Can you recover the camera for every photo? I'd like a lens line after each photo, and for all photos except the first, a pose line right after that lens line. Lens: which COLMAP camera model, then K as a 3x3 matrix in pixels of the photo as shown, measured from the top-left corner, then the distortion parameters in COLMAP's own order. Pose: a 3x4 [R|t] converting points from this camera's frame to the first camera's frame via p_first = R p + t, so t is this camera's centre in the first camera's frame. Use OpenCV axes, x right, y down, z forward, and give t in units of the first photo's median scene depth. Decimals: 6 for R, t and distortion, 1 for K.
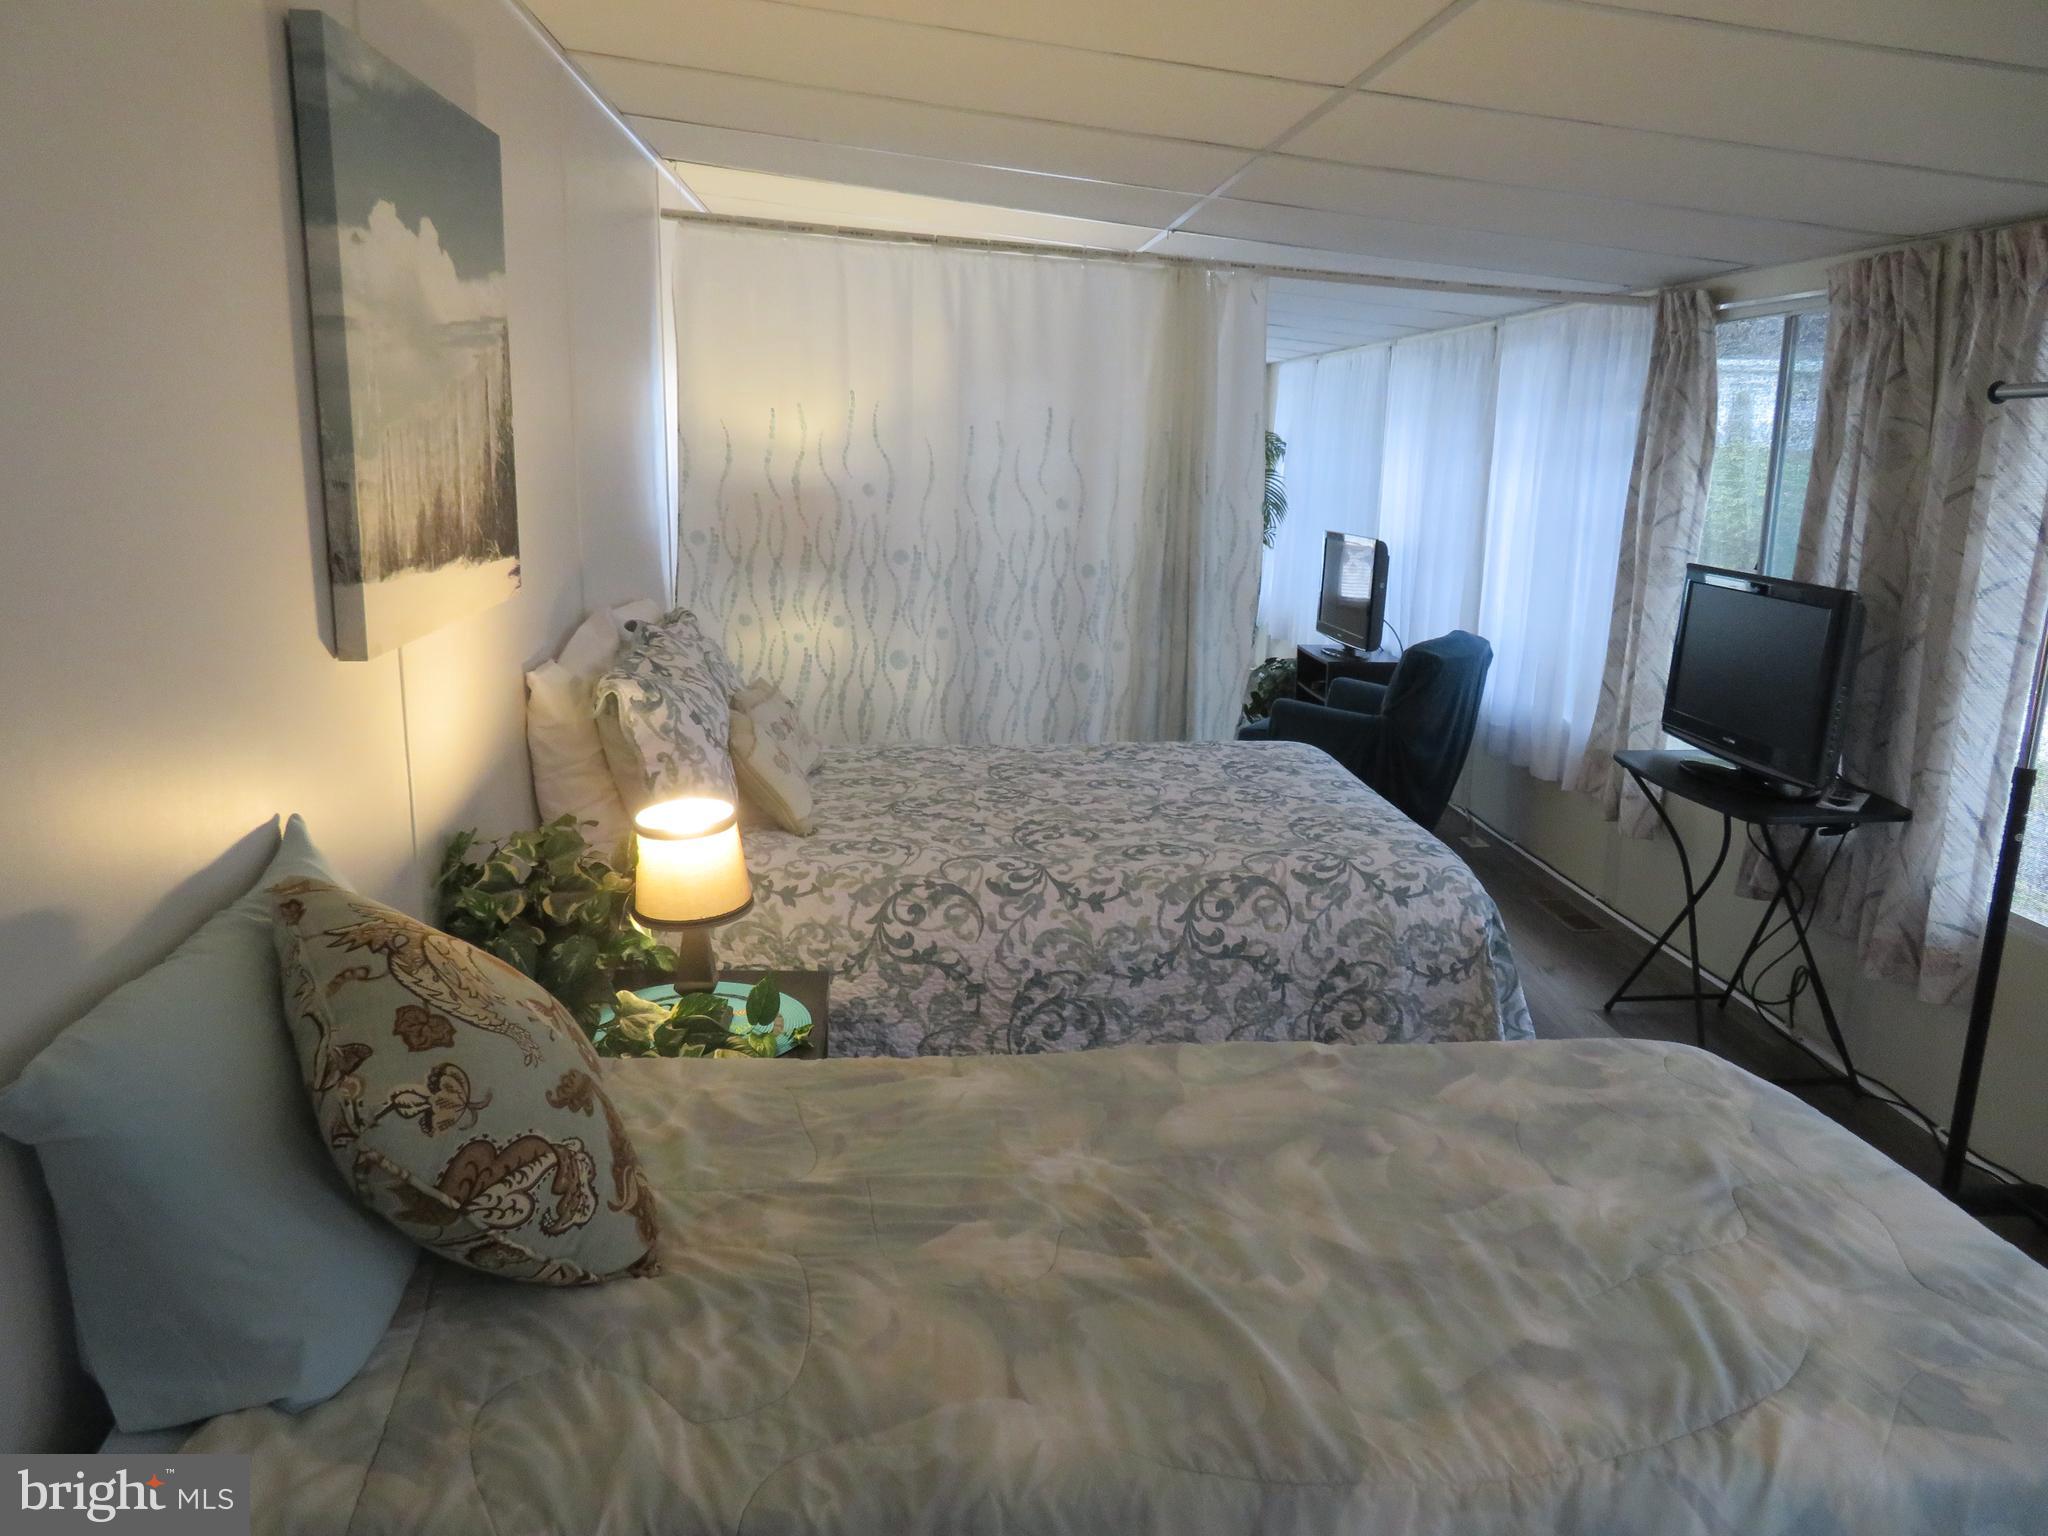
lens RADIAL K [[1462.3, 0, 1017.1], [0, 1462.3, 763.1], [0, 0, 1]] dist [0.003155, -0.011564]
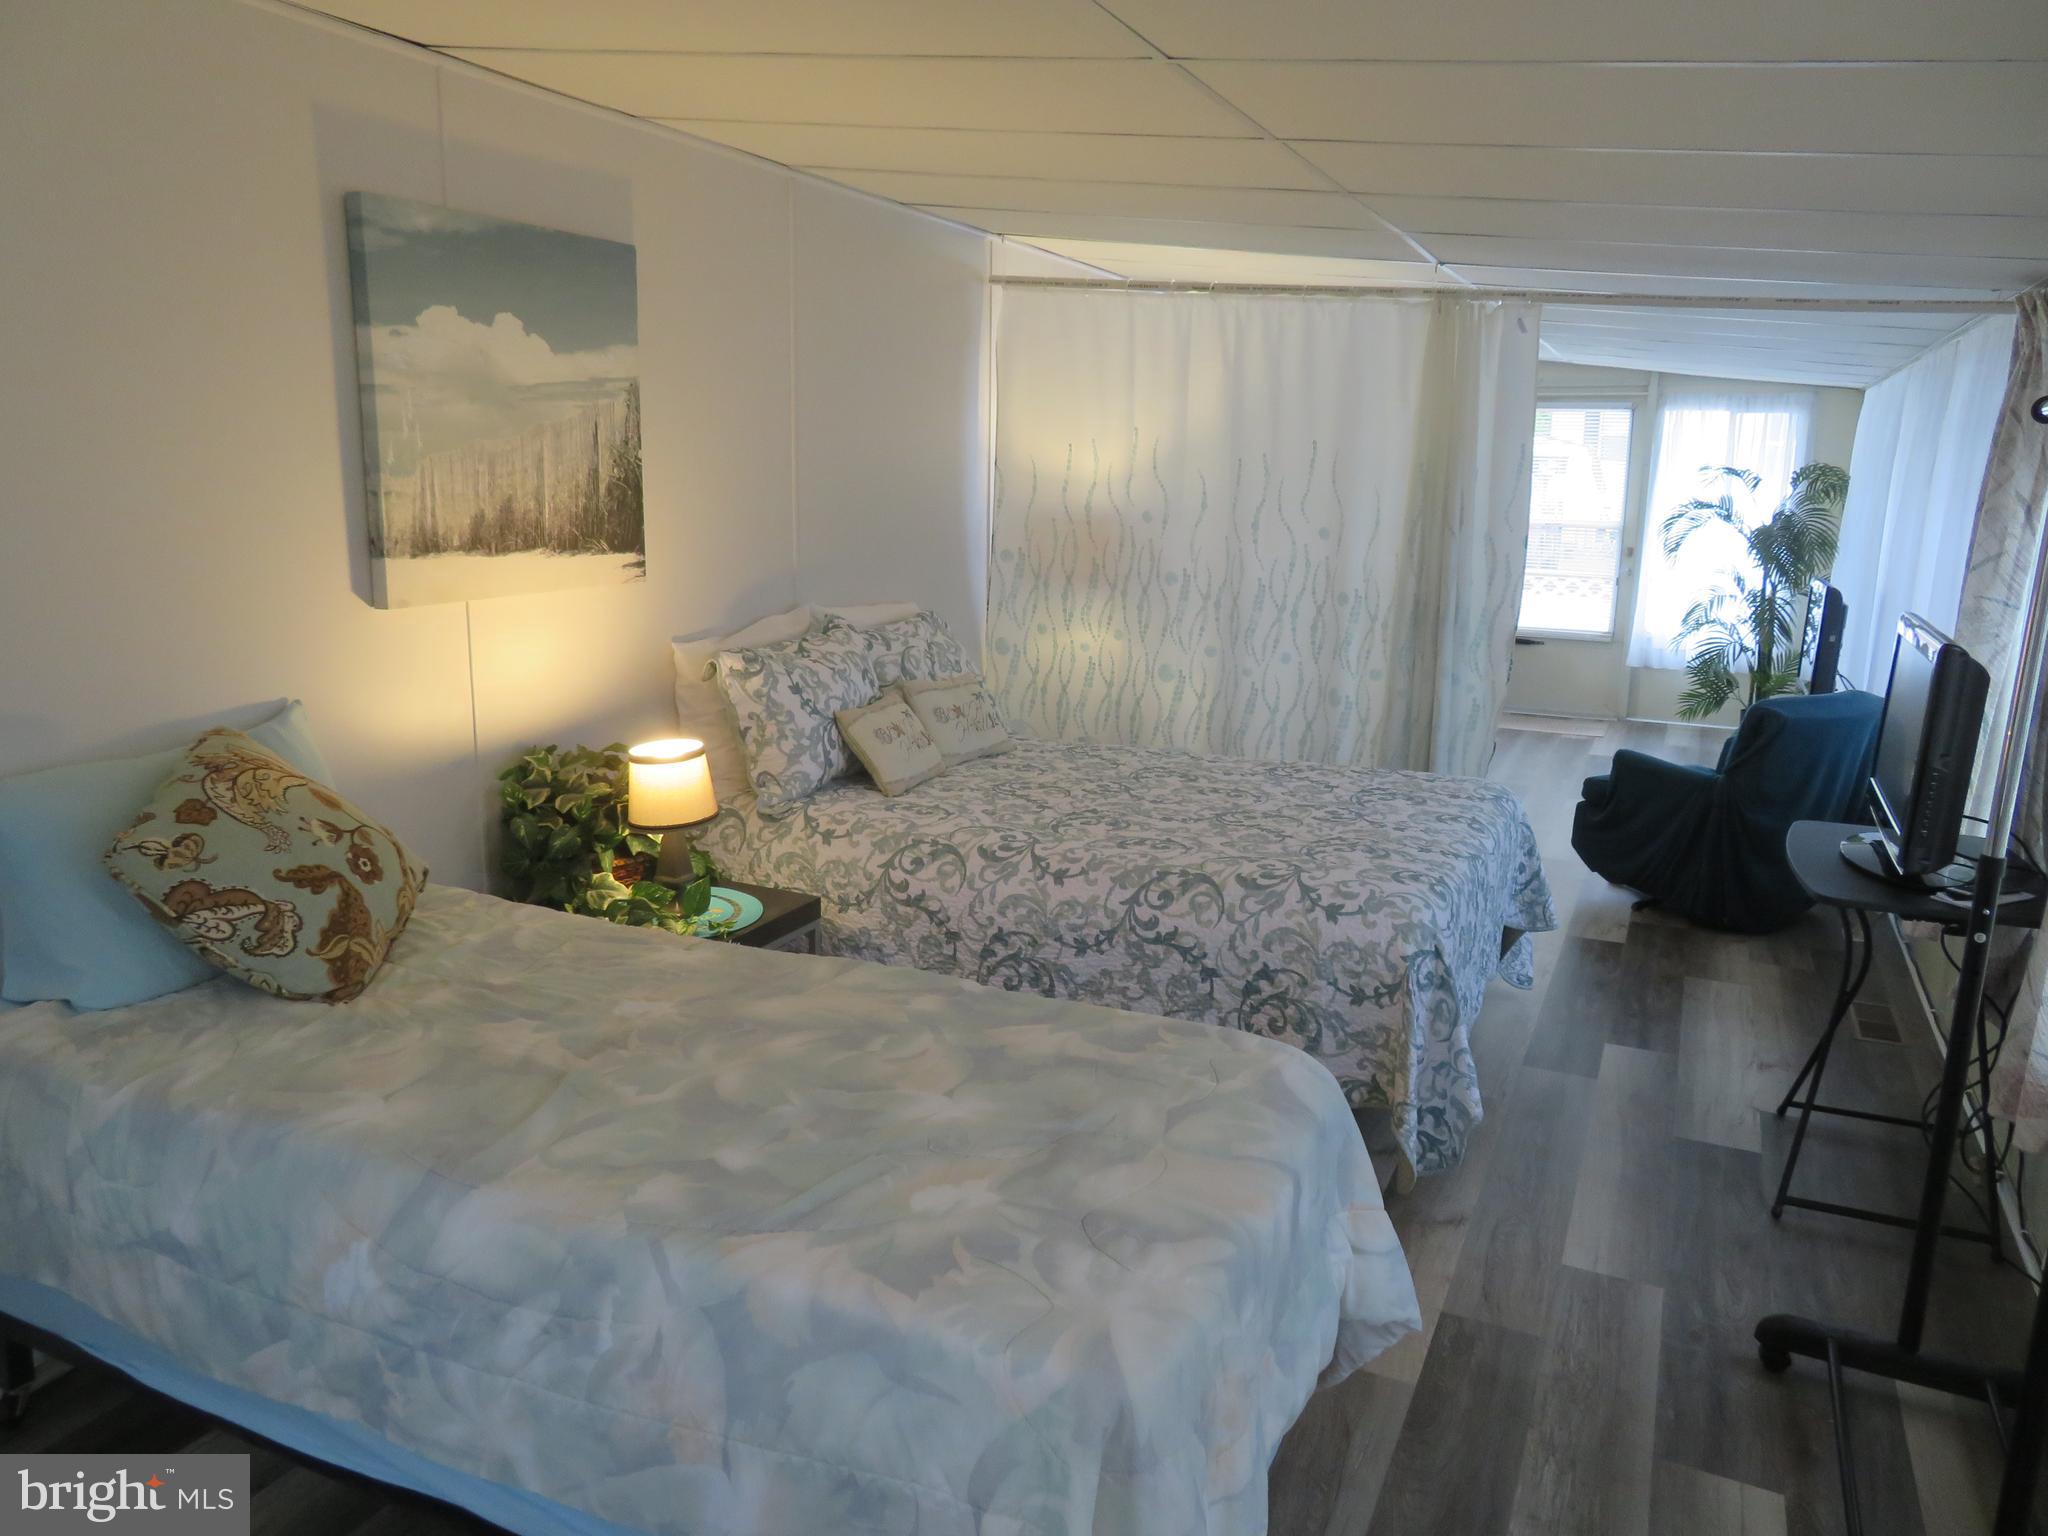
lens RADIAL K [[1462.3, 0, 1010.9], [0, 1462.3, 766.2], [0, 0, 1]] dist [0.003155, -0.011564]
pose [[0.869275, 0.096871, -0.484743, 0.554885], [-0.108505, 0.994087, 0.004080, 0.009919], [0.482273, 0.049051, 0.874647, -0.004337]]
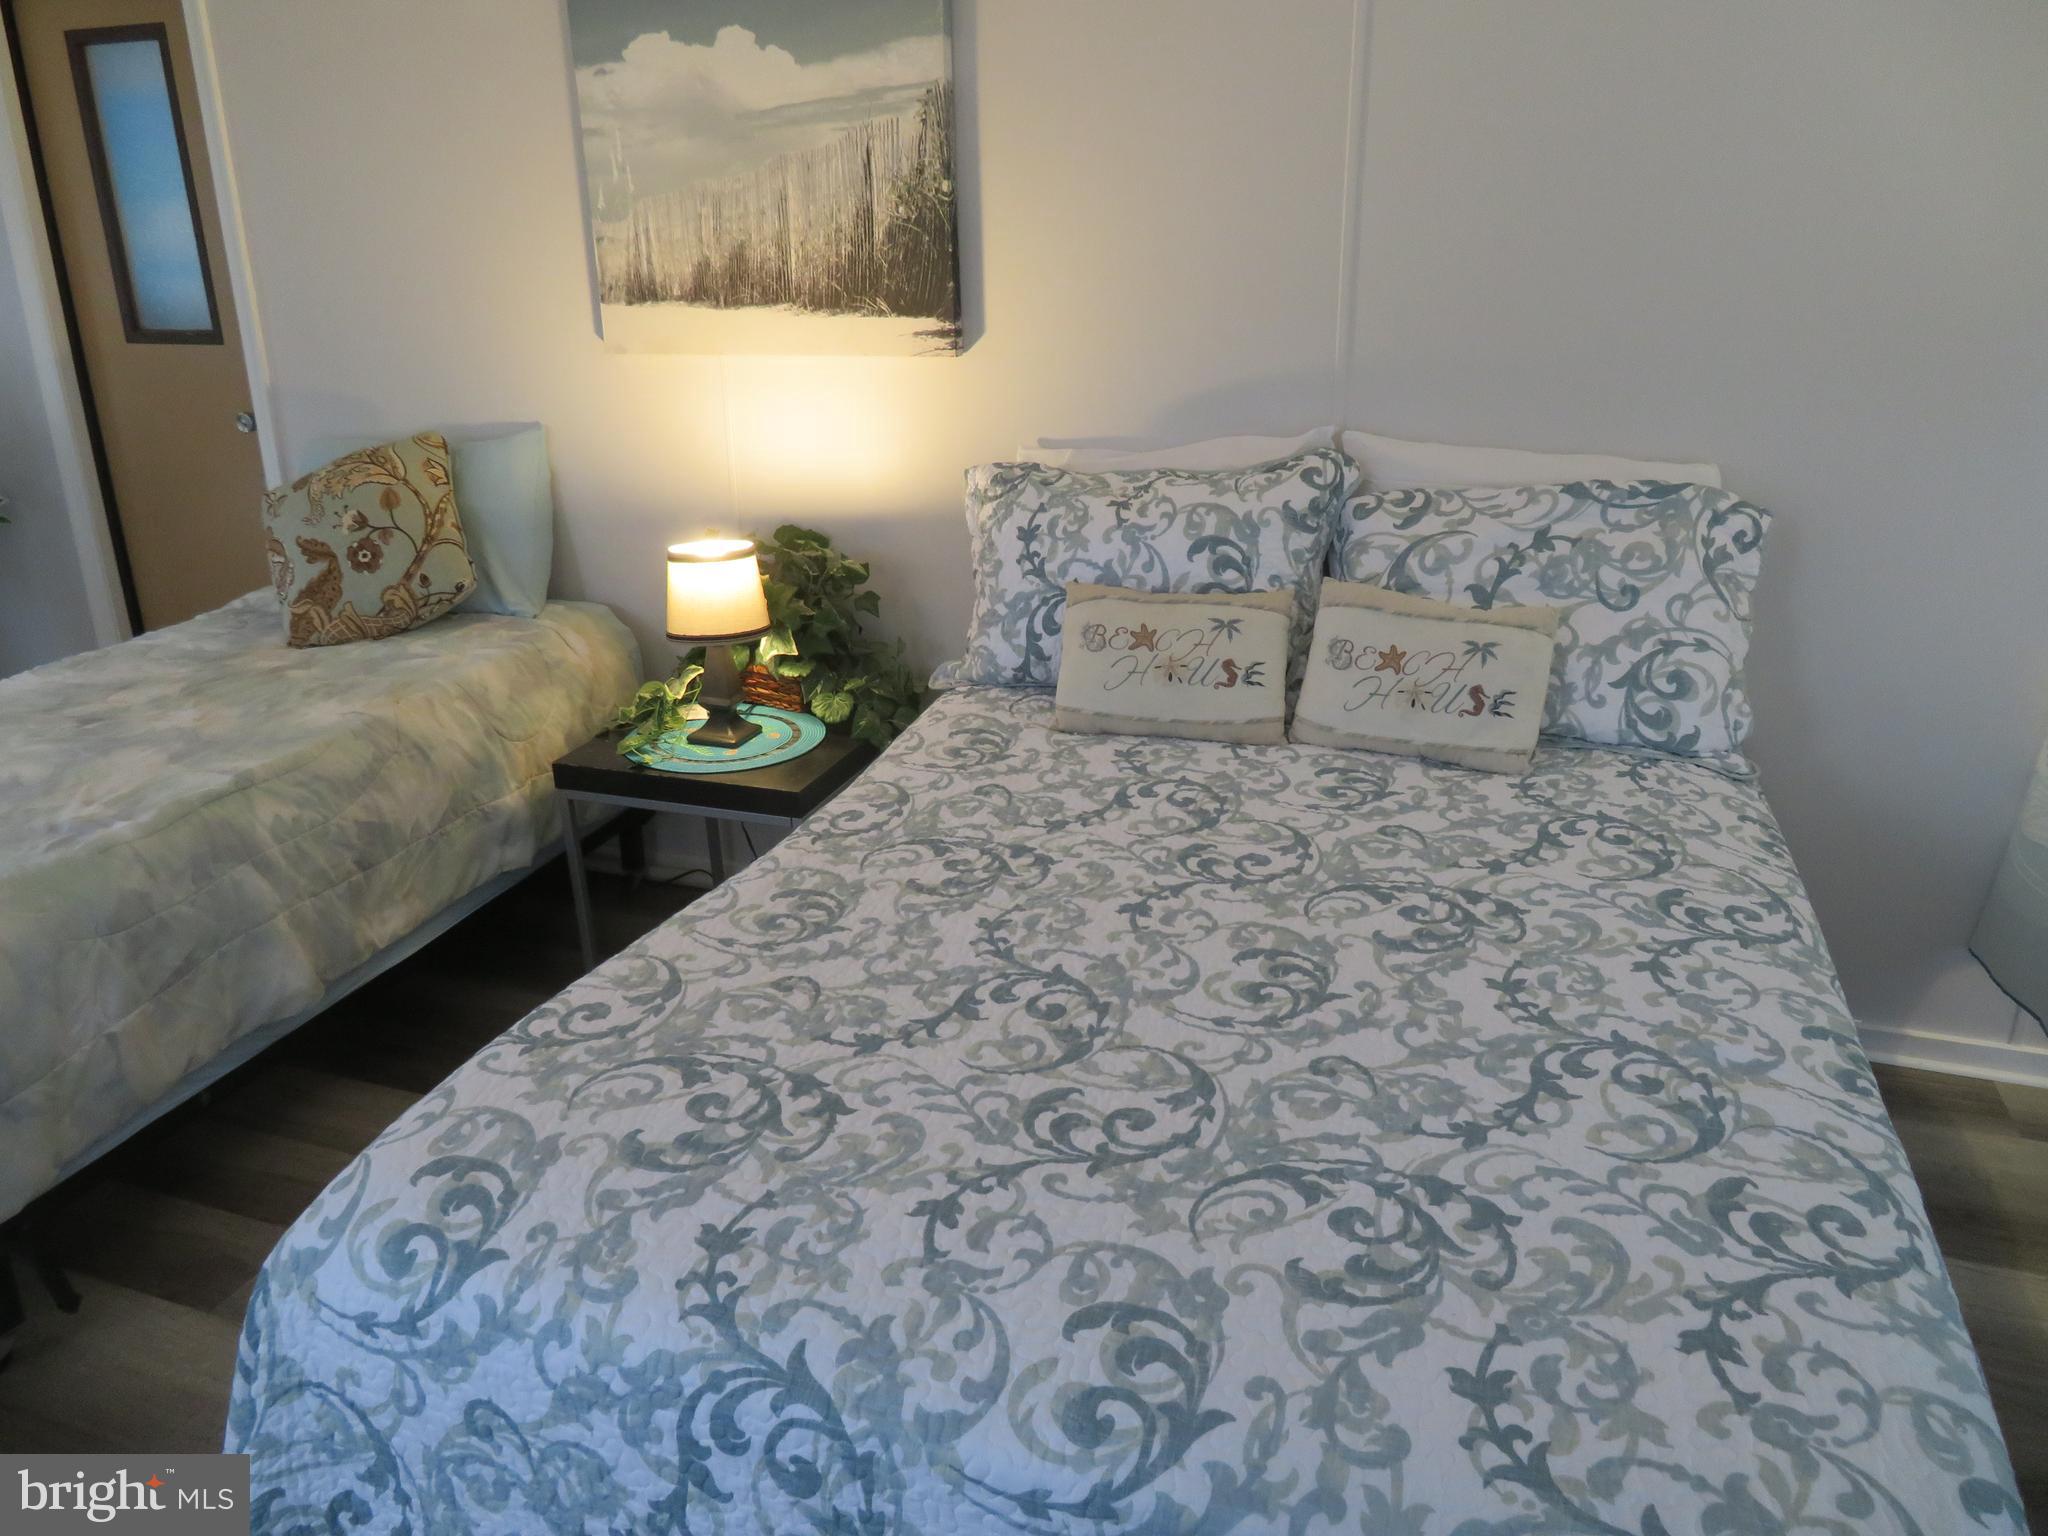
lens RADIAL K [[1462.3, 0, 1012.5], [0, 1462.3, 765.6], [0, 0, 1]] dist [0.003155, -0.011564]
pose [[-0.404091, 0.304065, -0.862702, 0.572157], [-0.192849, 0.893615, 0.405291, -0.256835], [0.894158, 0.330146, -0.302464, 1.298963]]
